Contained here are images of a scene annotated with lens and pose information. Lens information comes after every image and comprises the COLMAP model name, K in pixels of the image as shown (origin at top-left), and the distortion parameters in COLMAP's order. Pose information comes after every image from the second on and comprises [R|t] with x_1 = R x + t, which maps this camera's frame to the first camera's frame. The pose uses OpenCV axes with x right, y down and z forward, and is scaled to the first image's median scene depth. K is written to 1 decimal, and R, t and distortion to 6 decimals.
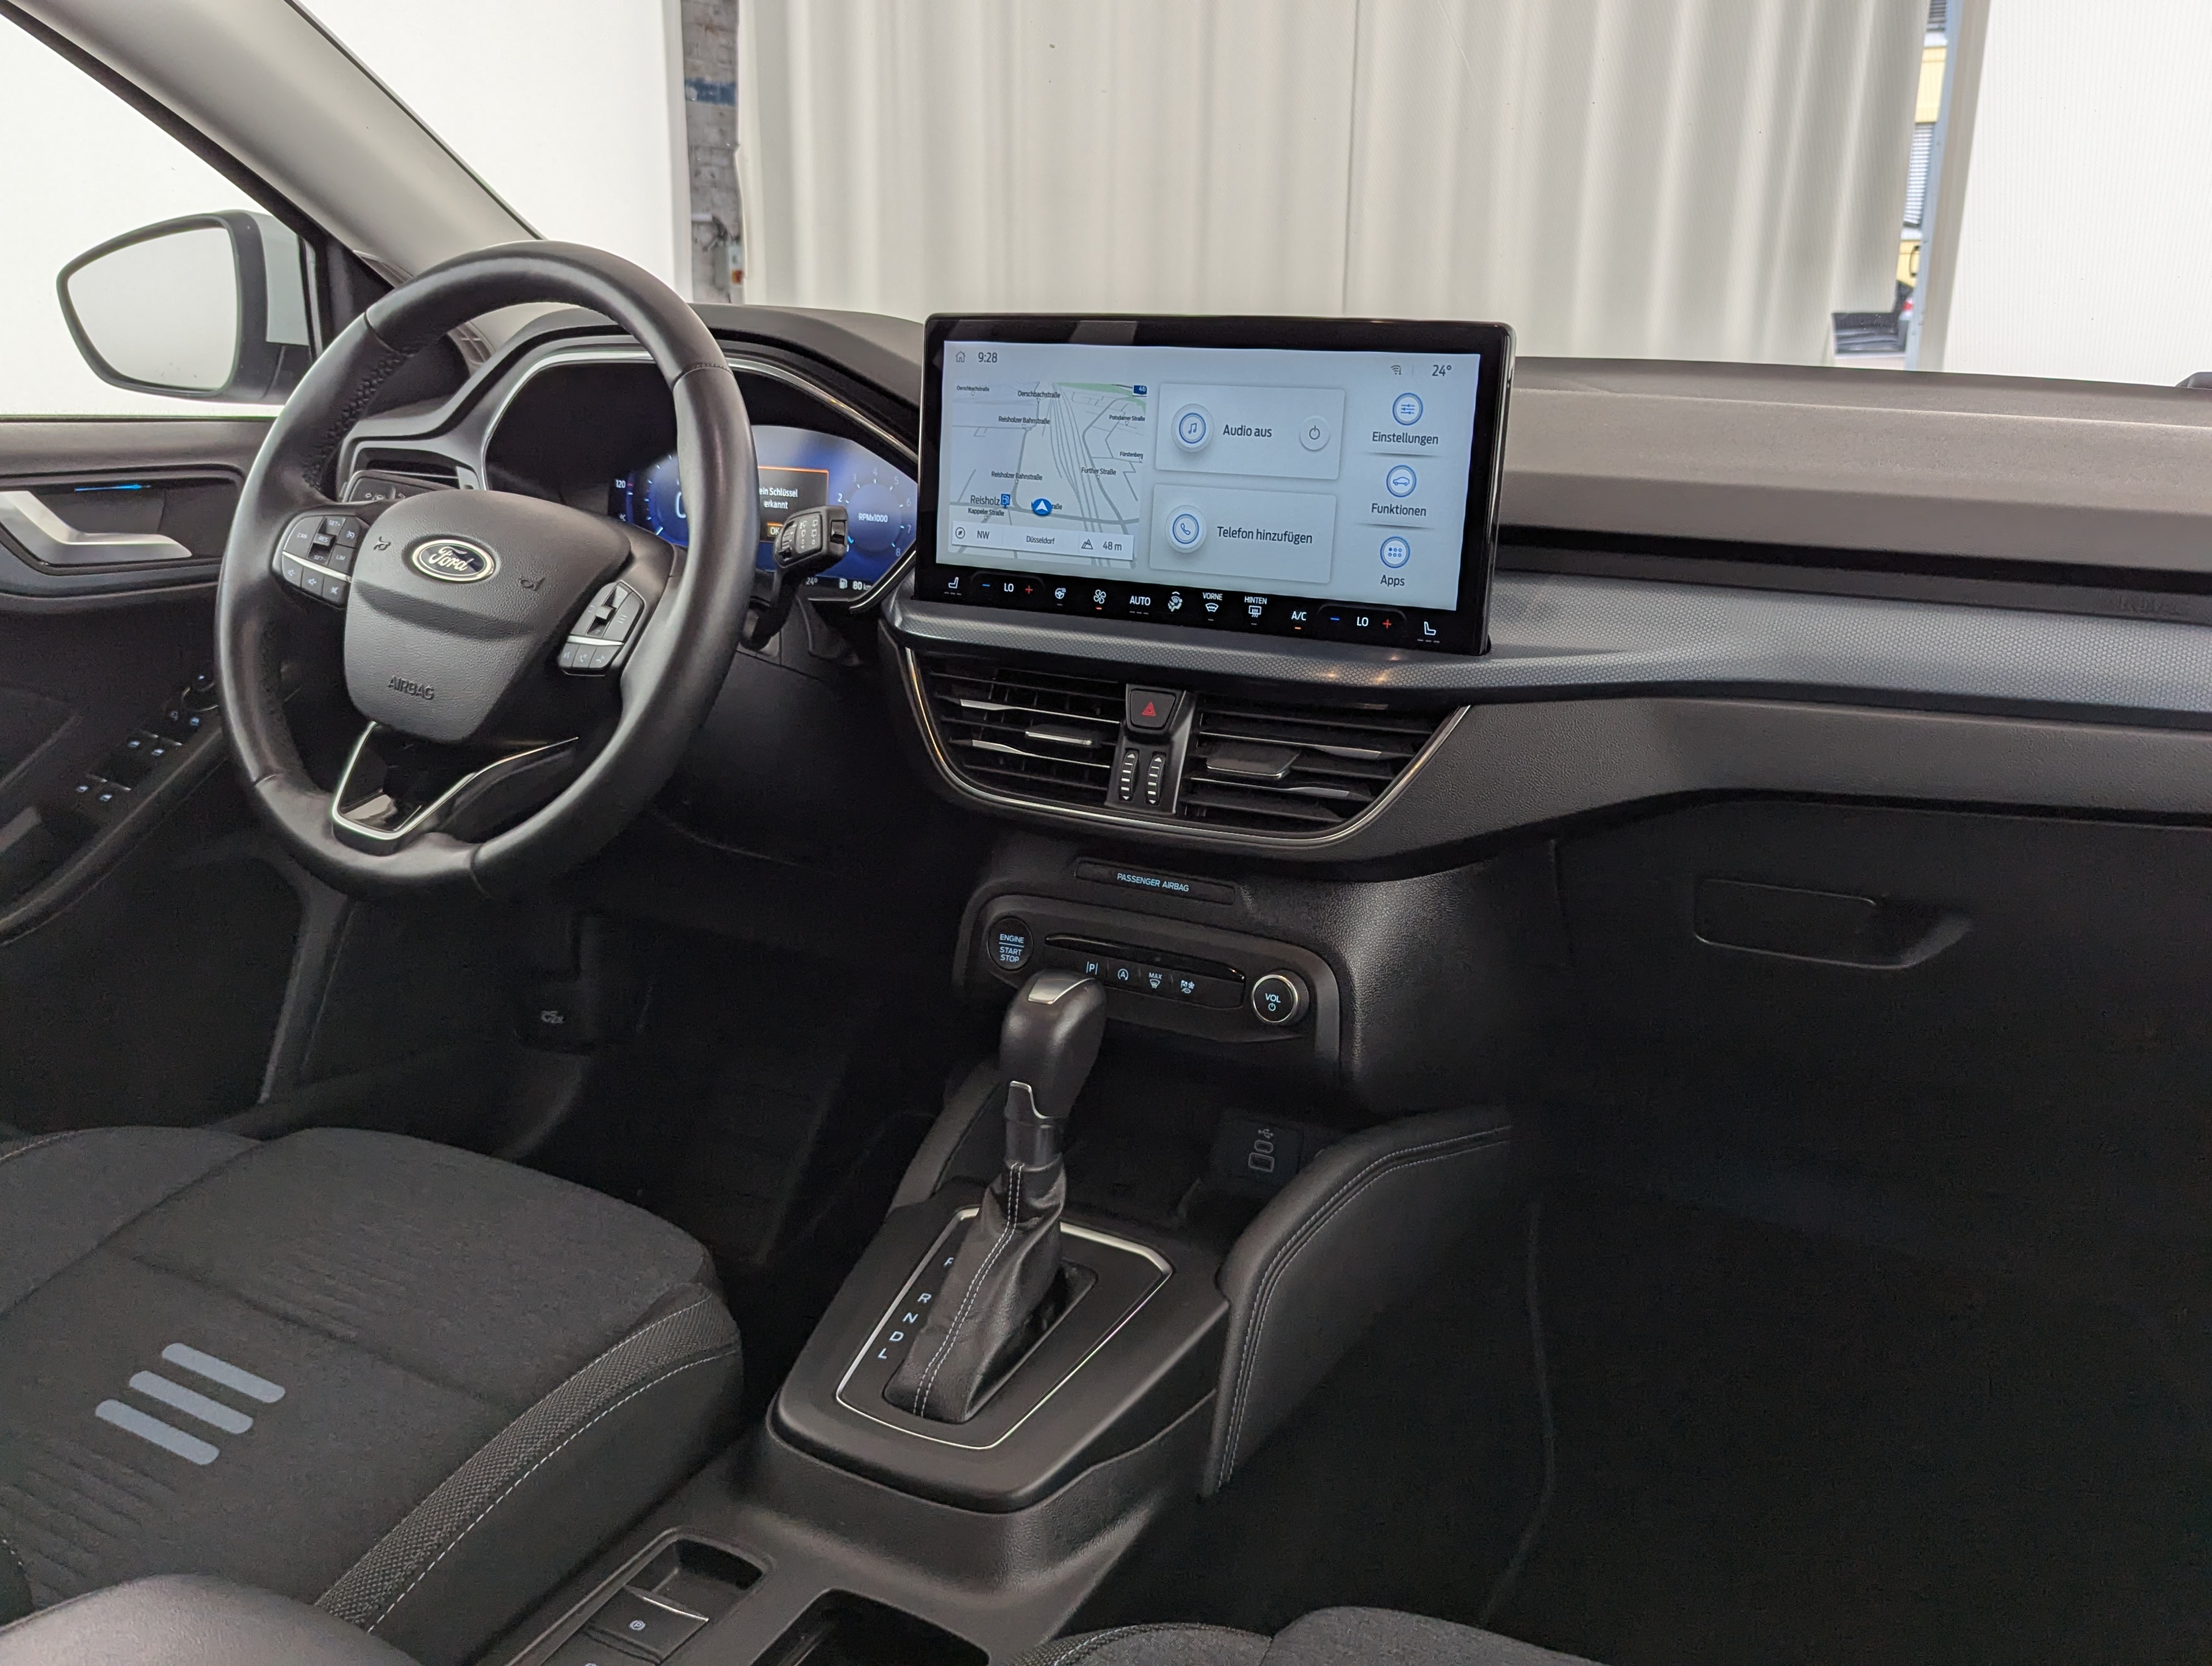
lens RADIAL K [[1804.9, 0, 1134.4], [0, 1804.9, 826.4], [0, 0, 1]] dist [0.047186, -0.044360]
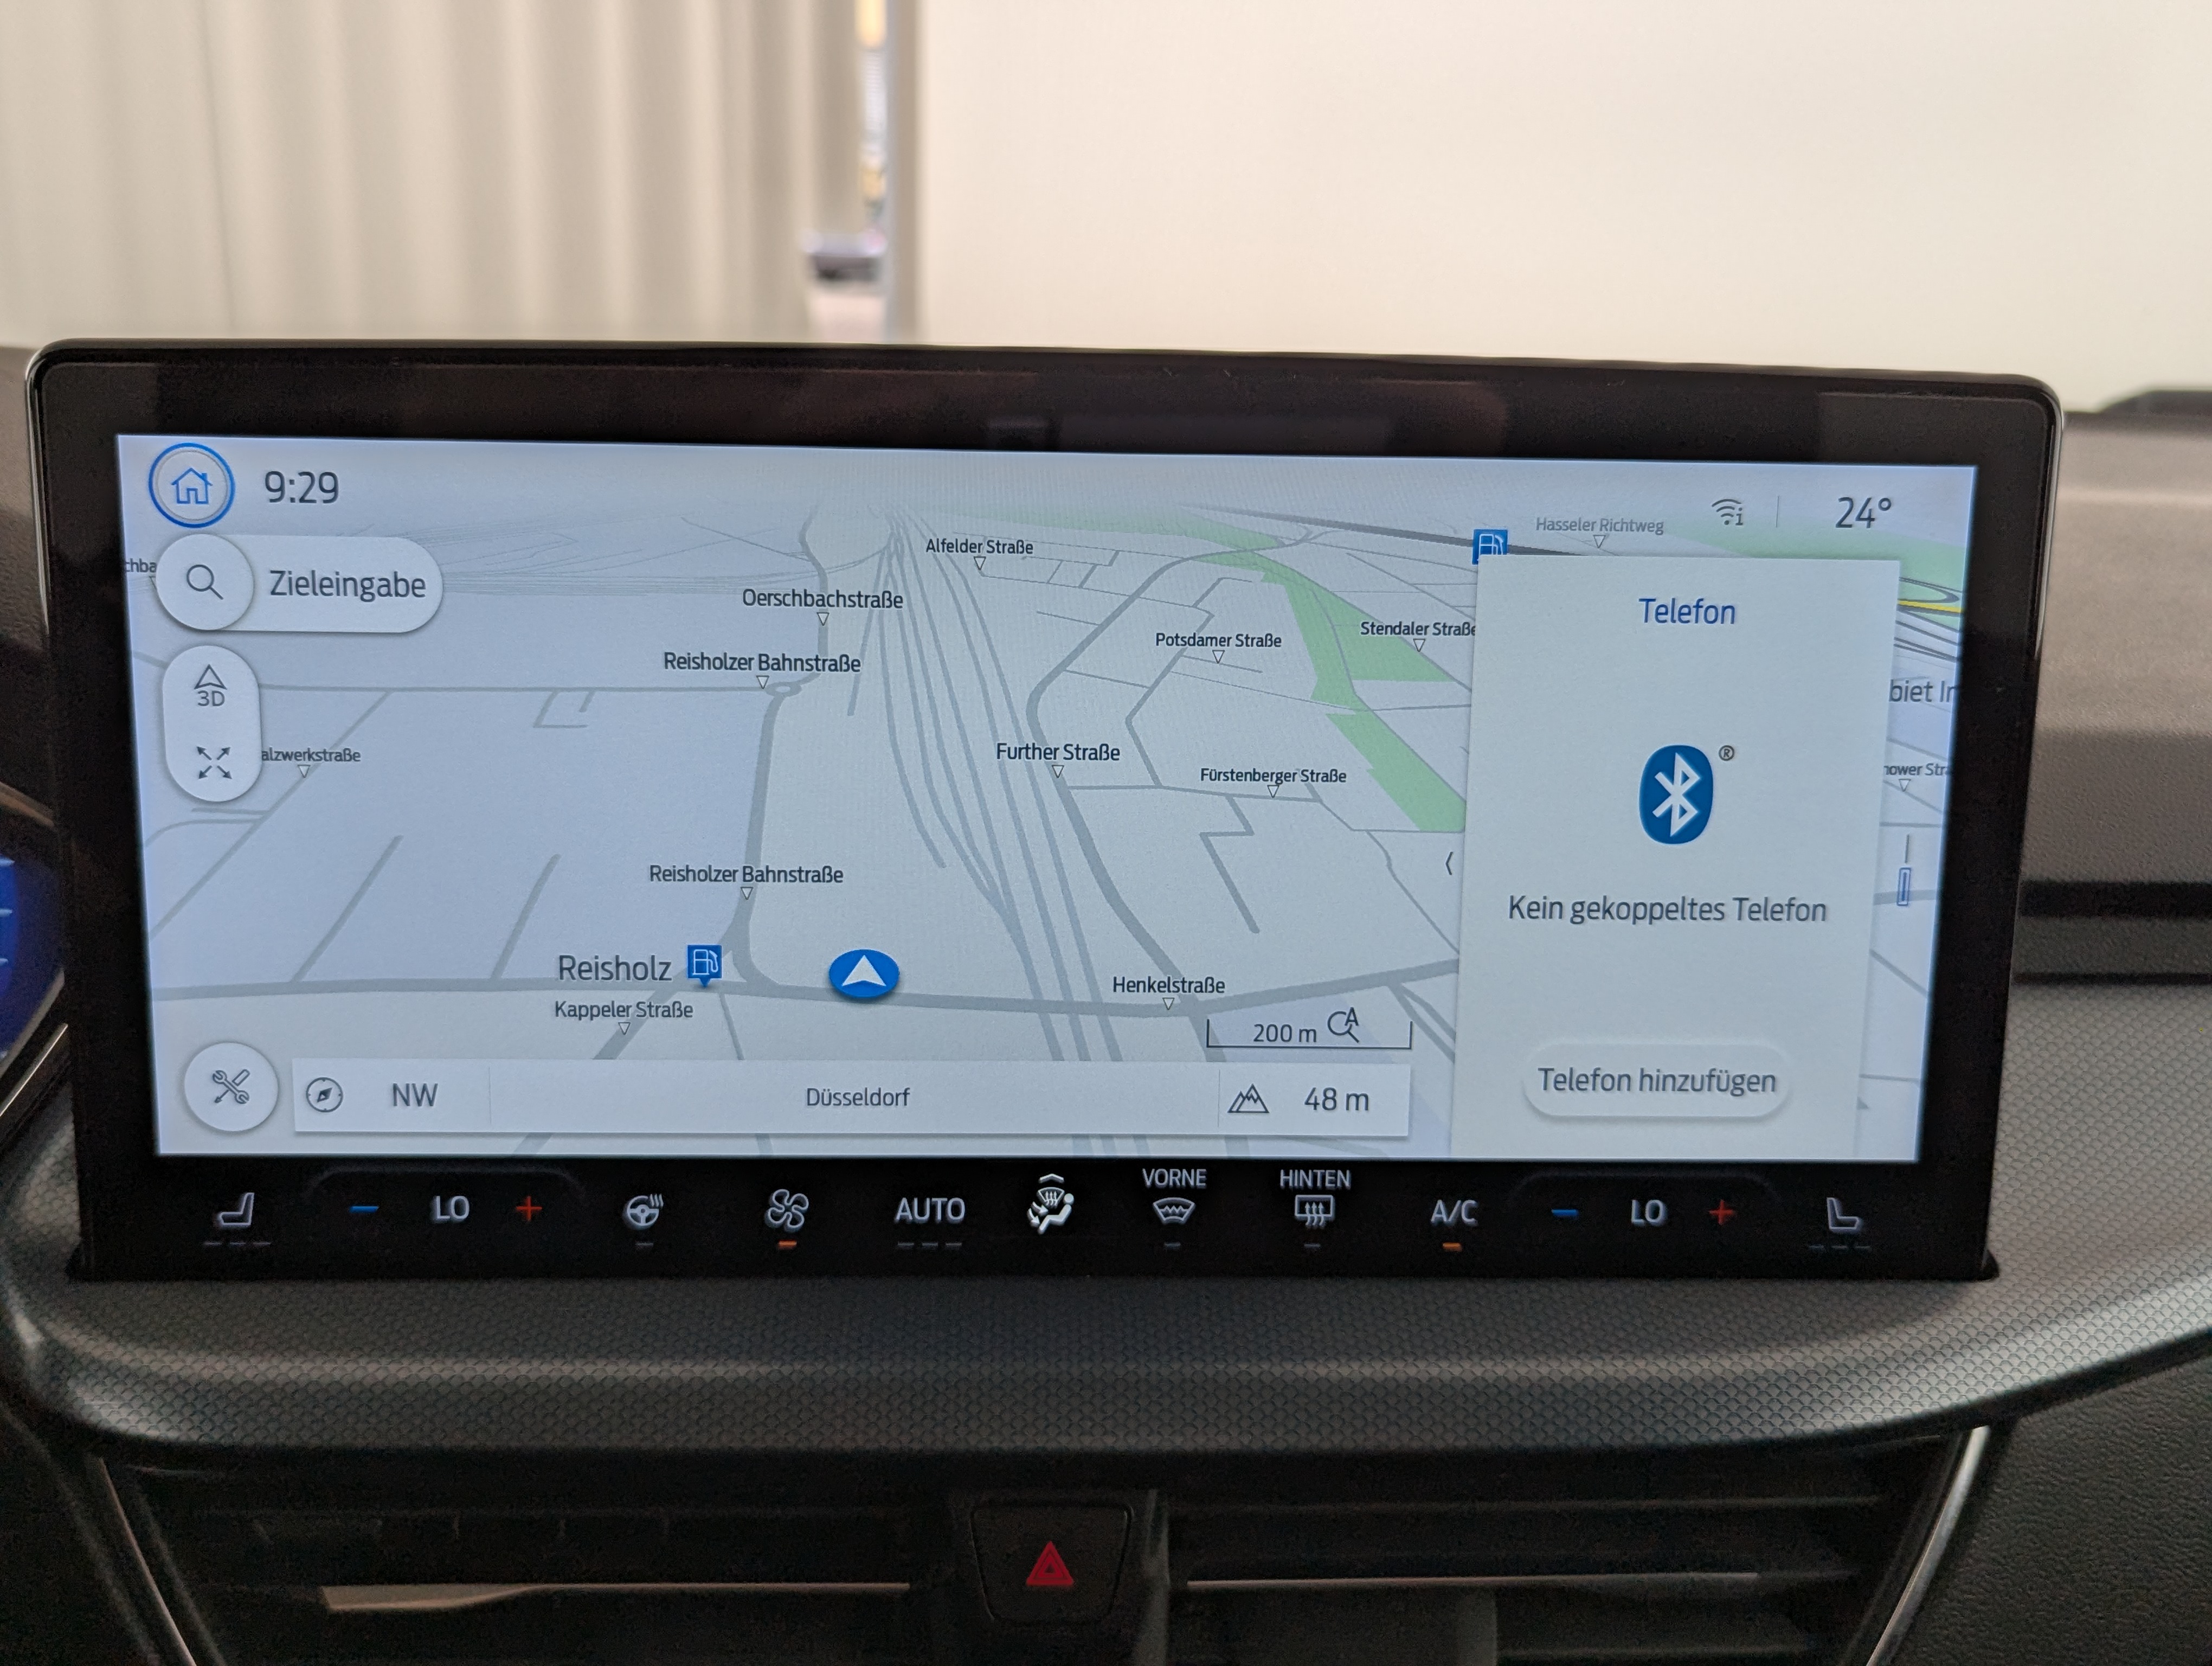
lens RADIAL K [[1995.1, 0, 1106.1], [0, 1995.1, 829.5], [0, 0, 1]] dist [0.056235, -0.076217]
pose [[0.863324, -0.122881, 0.489460, -0.139663], [0.130886, 0.991234, 0.017992, -0.197546], [-0.487381, 0.048530, 0.871840, 0.670129]]
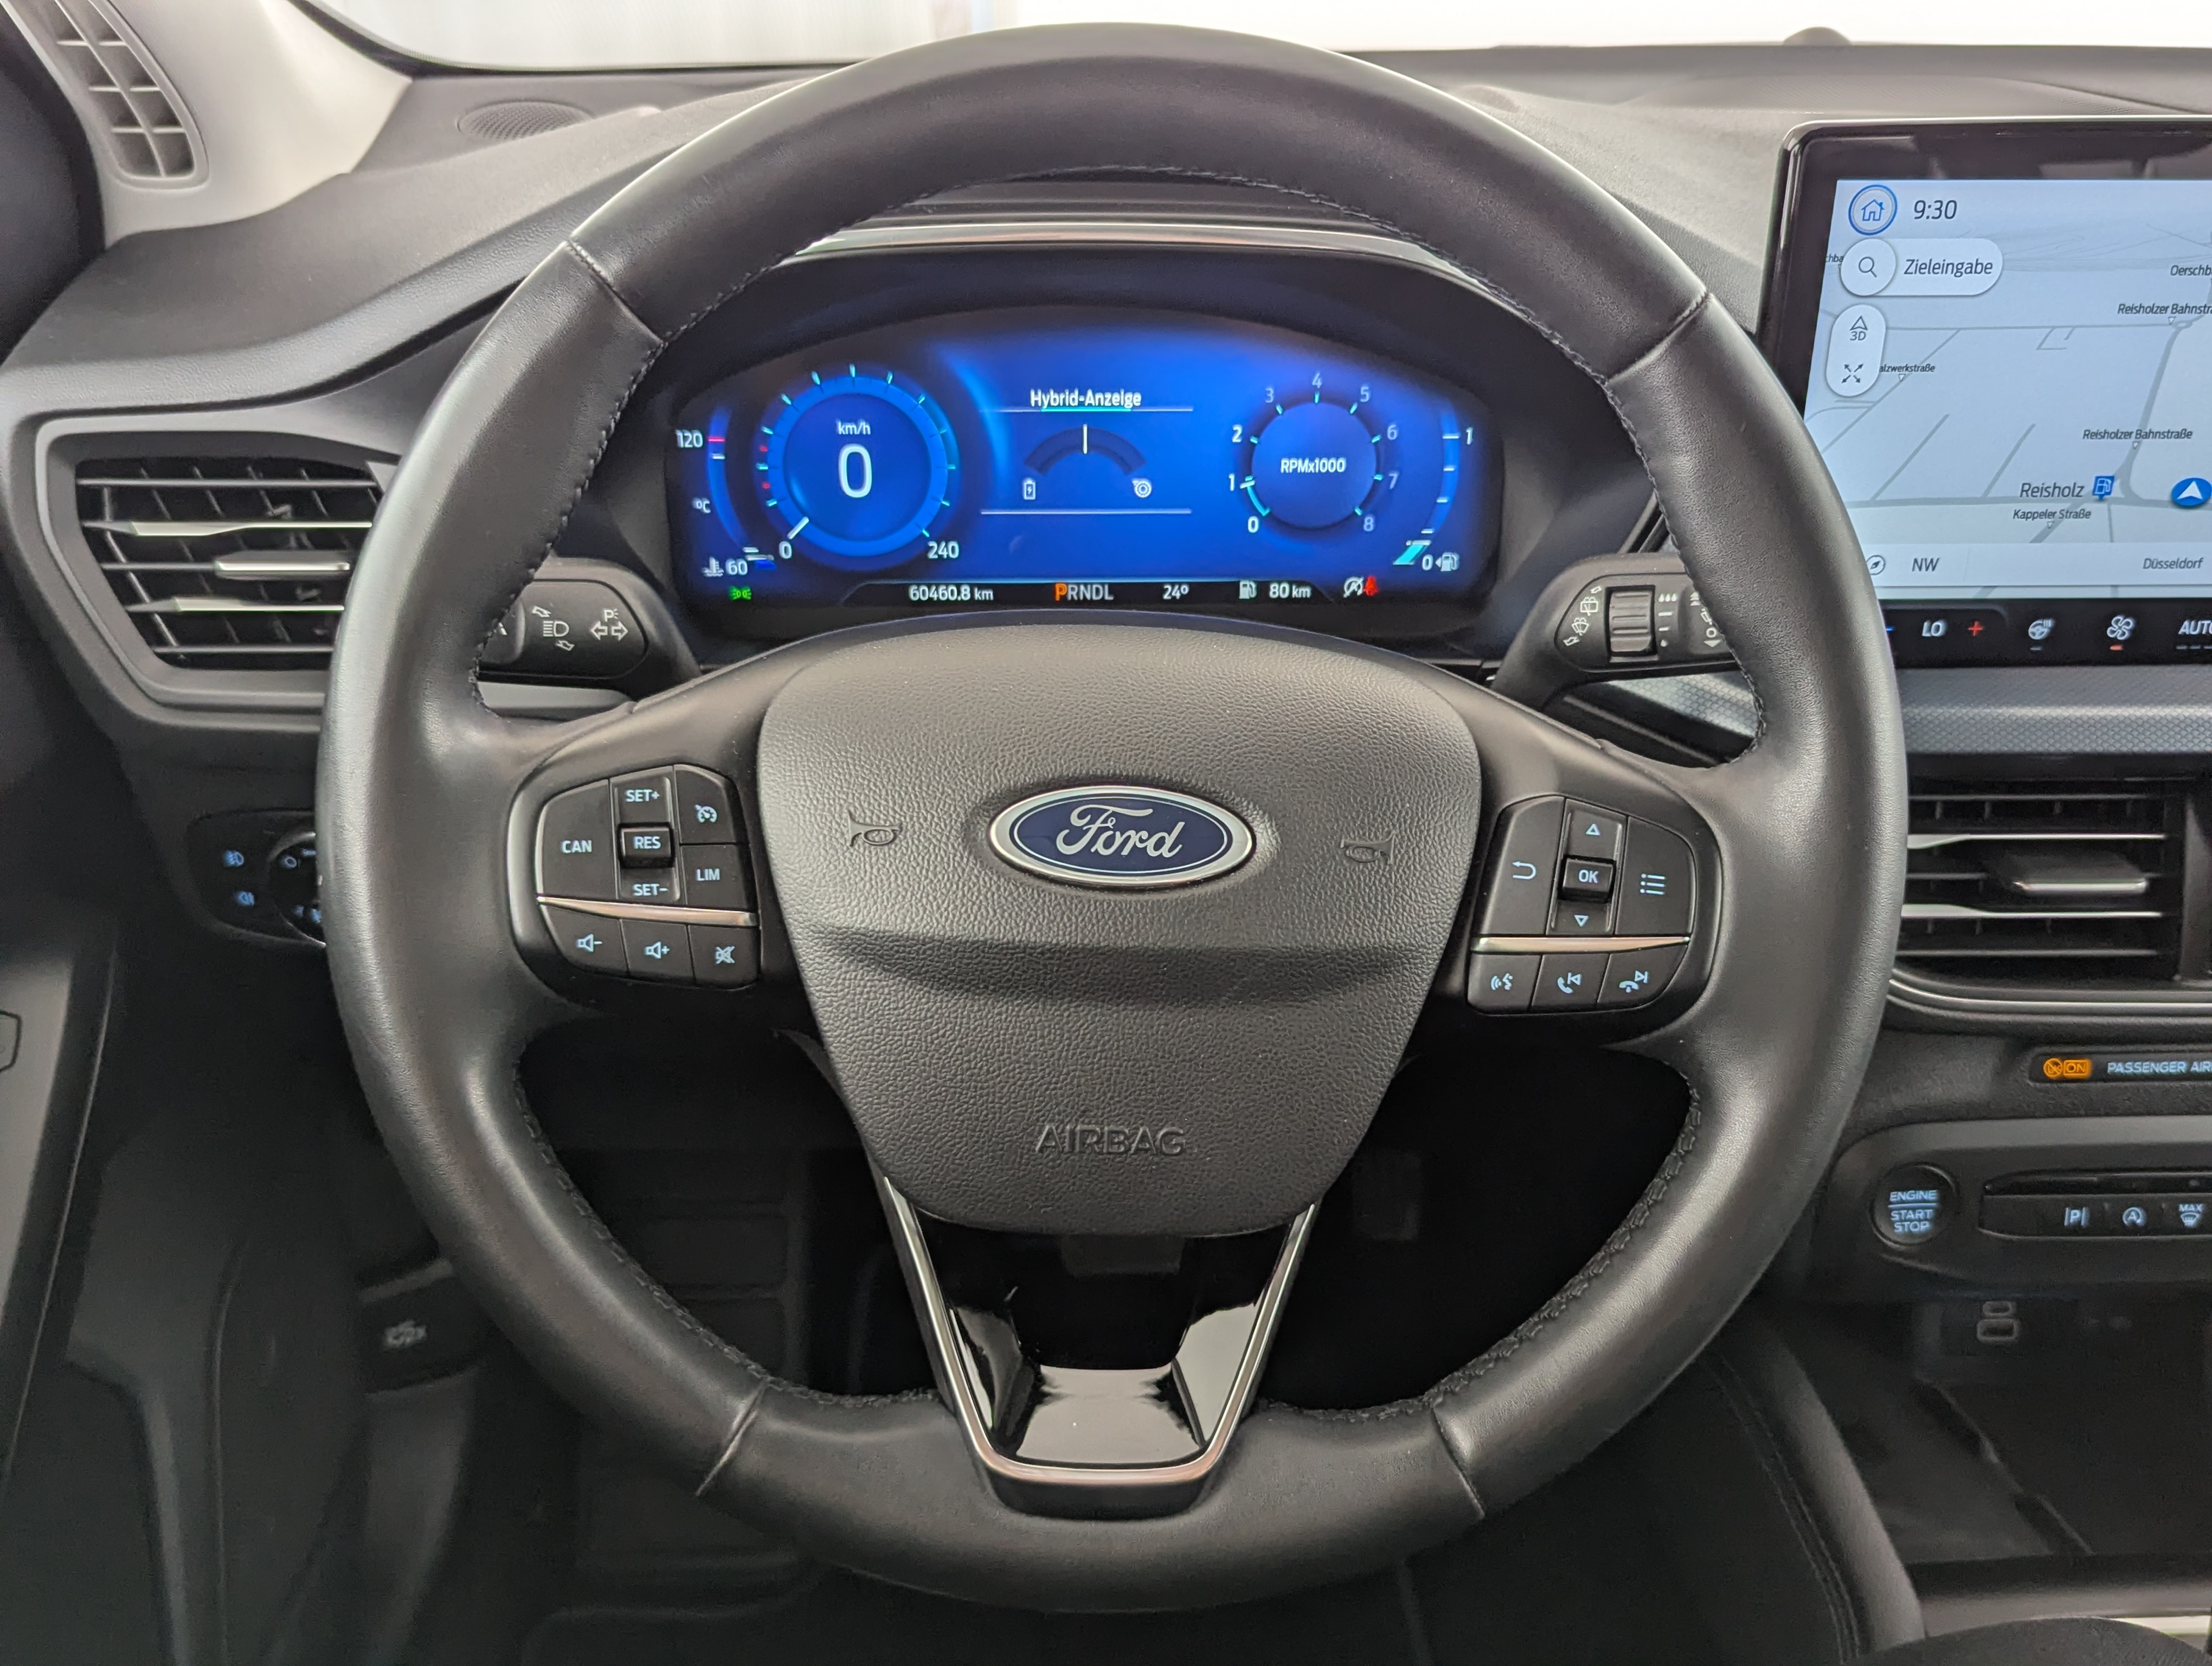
lens RADIAL K [[1995.1, 0, 1109.1], [0, 1995.1, 846.6], [0, 0, 1]] dist [0.056235, -0.076217]
pose [[0.862414, -0.242023, 0.444598, -0.604810], [0.140910, 0.958362, 0.248367, -0.269121], [-0.486196, -0.151547, 0.860608, 0.610540]]
